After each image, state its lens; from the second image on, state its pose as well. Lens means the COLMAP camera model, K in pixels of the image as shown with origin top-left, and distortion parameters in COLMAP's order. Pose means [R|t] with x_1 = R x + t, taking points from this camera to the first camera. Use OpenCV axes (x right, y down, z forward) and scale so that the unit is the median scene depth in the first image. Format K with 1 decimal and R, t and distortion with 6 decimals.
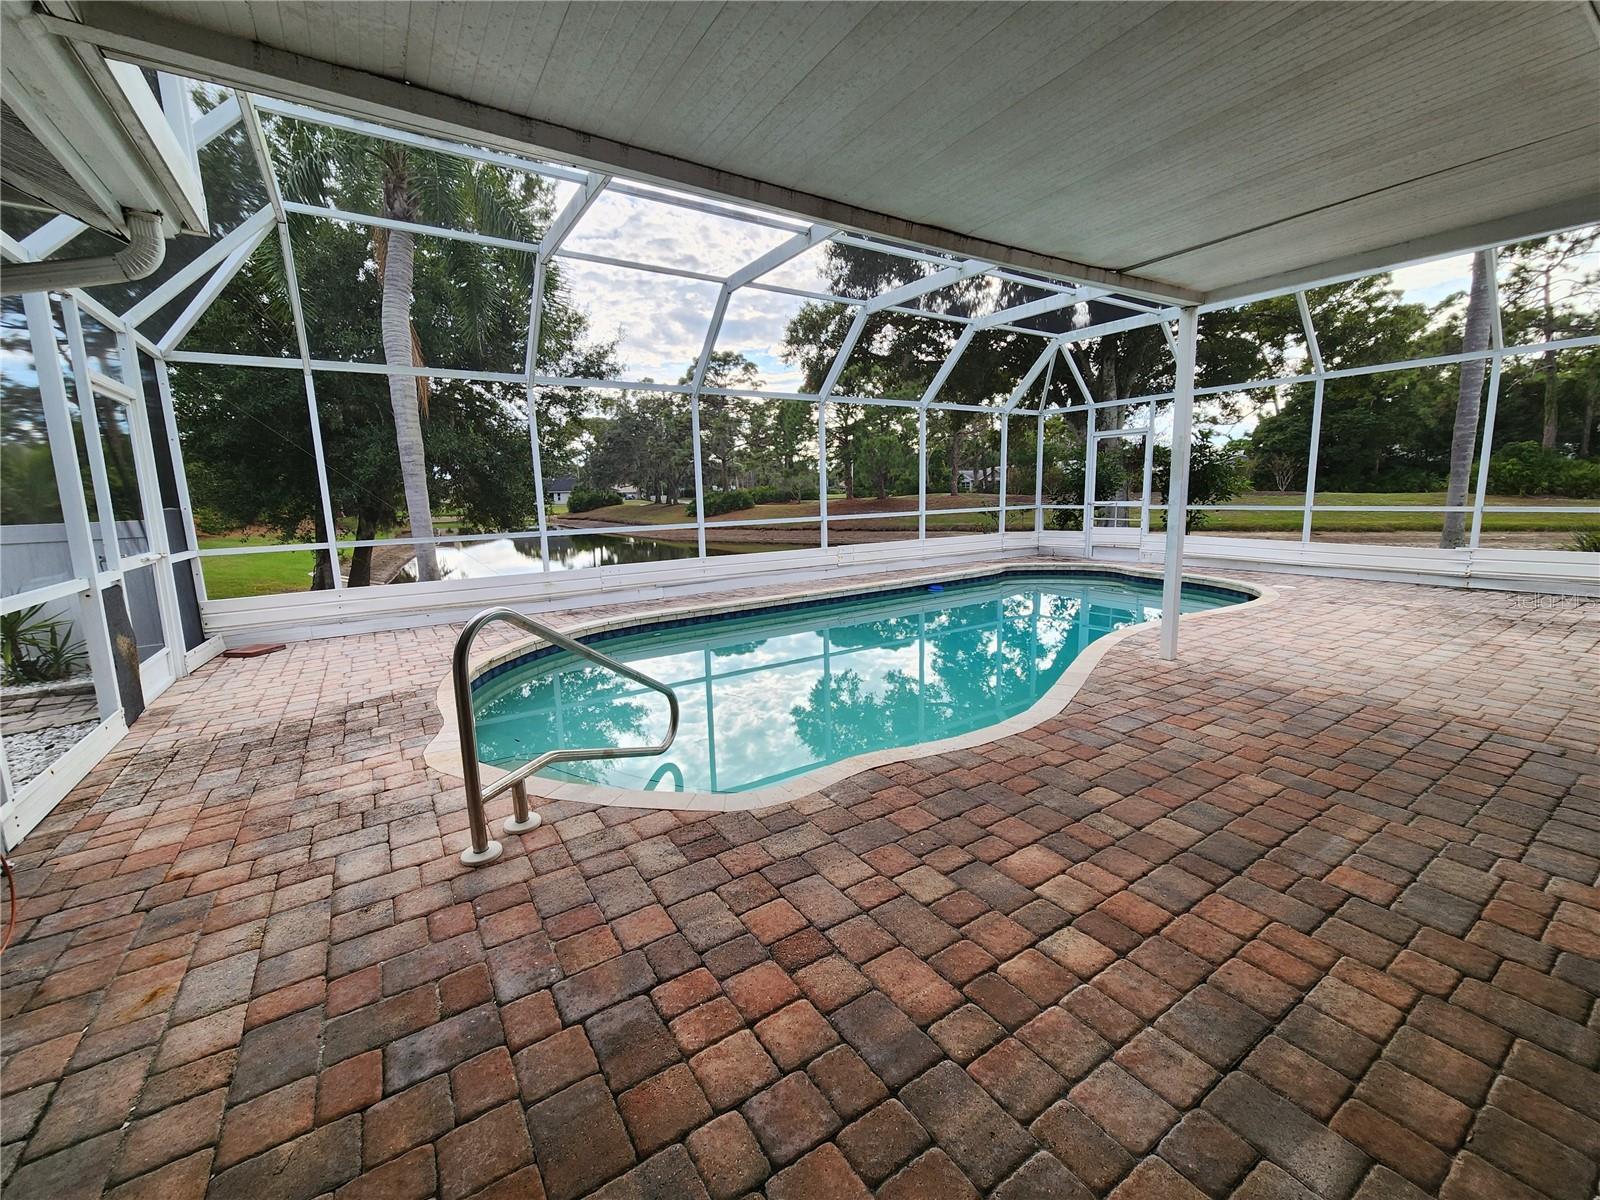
lens RADIAL K [[650.3, 0, 799.3], [0, 650.3, 596.7], [0, 0, 1]] dist [0.004423, -0.004268]
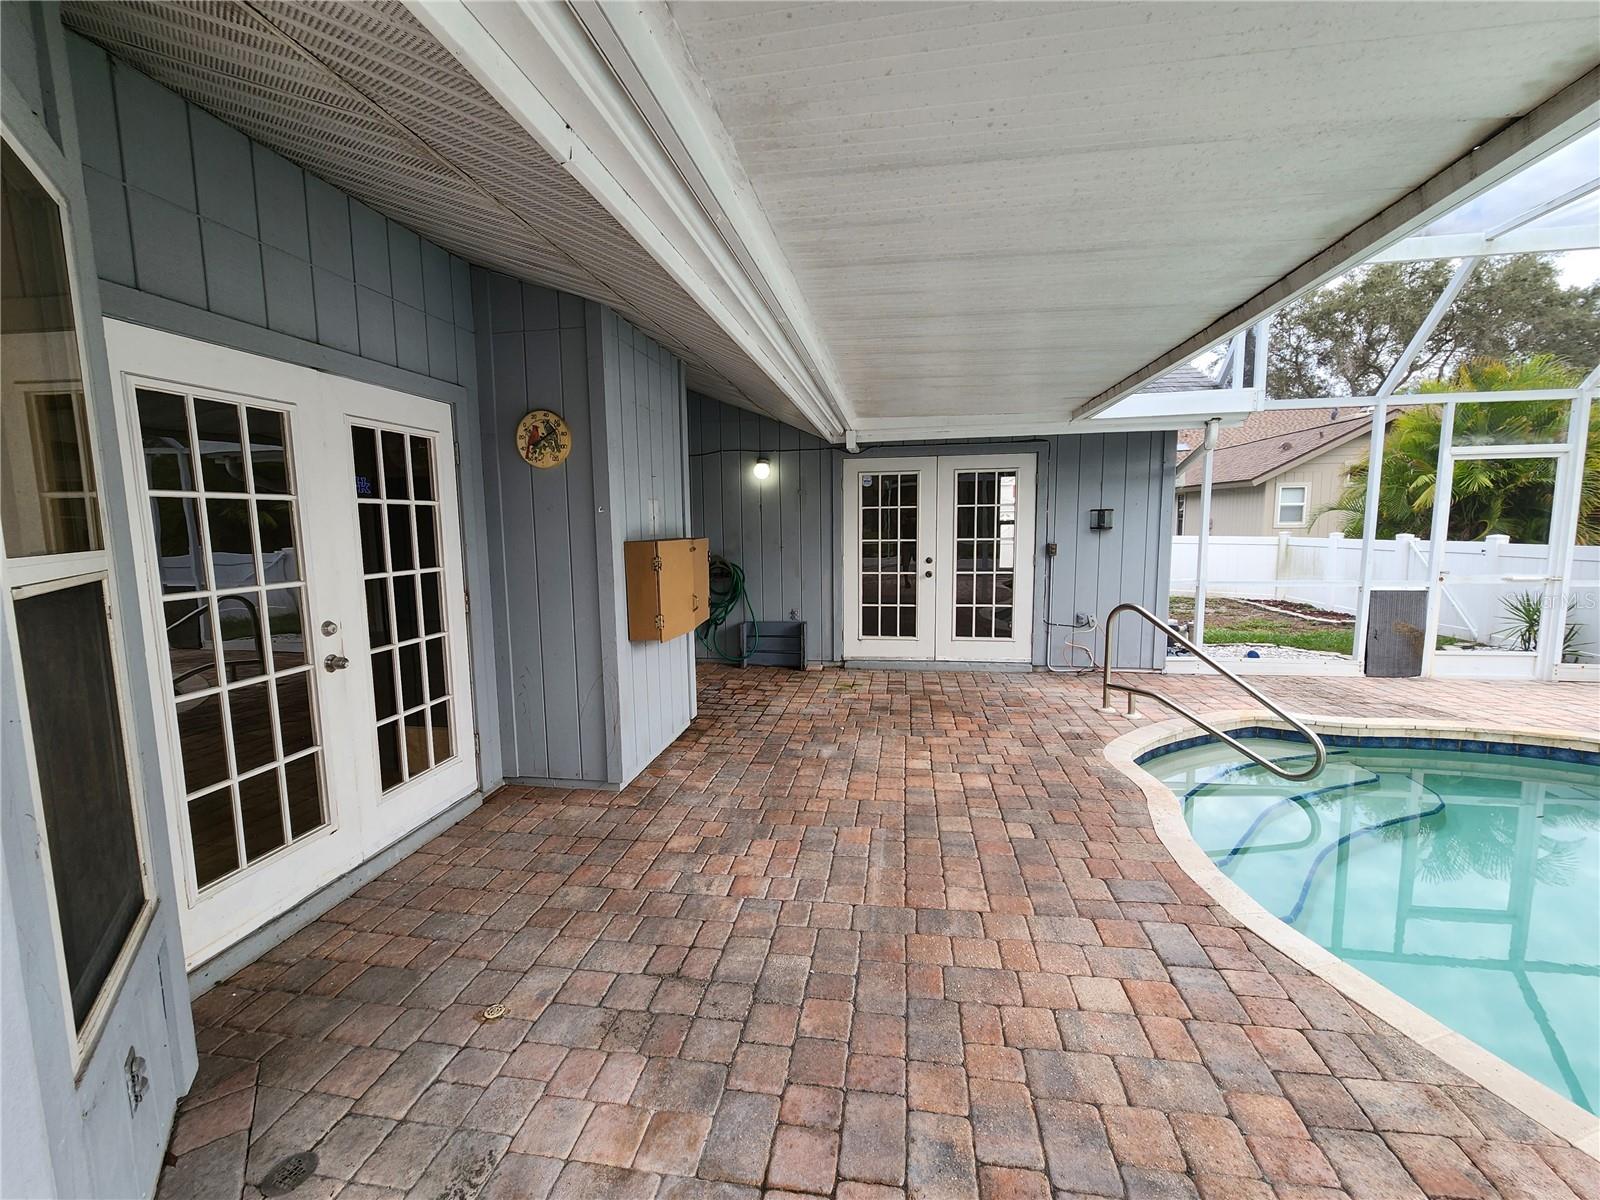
lens RADIAL K [[650.3, 0, 800.9], [0, 650.3, 596.7], [0, 0, 1]] dist [0.004423, -0.004268]
pose [[-0.673222, 0.117367, -0.730067, 1.973458], [-0.088490, 0.967440, 0.237128, -0.456900], [0.734127, 0.224244, -0.640915, 1.735658]]
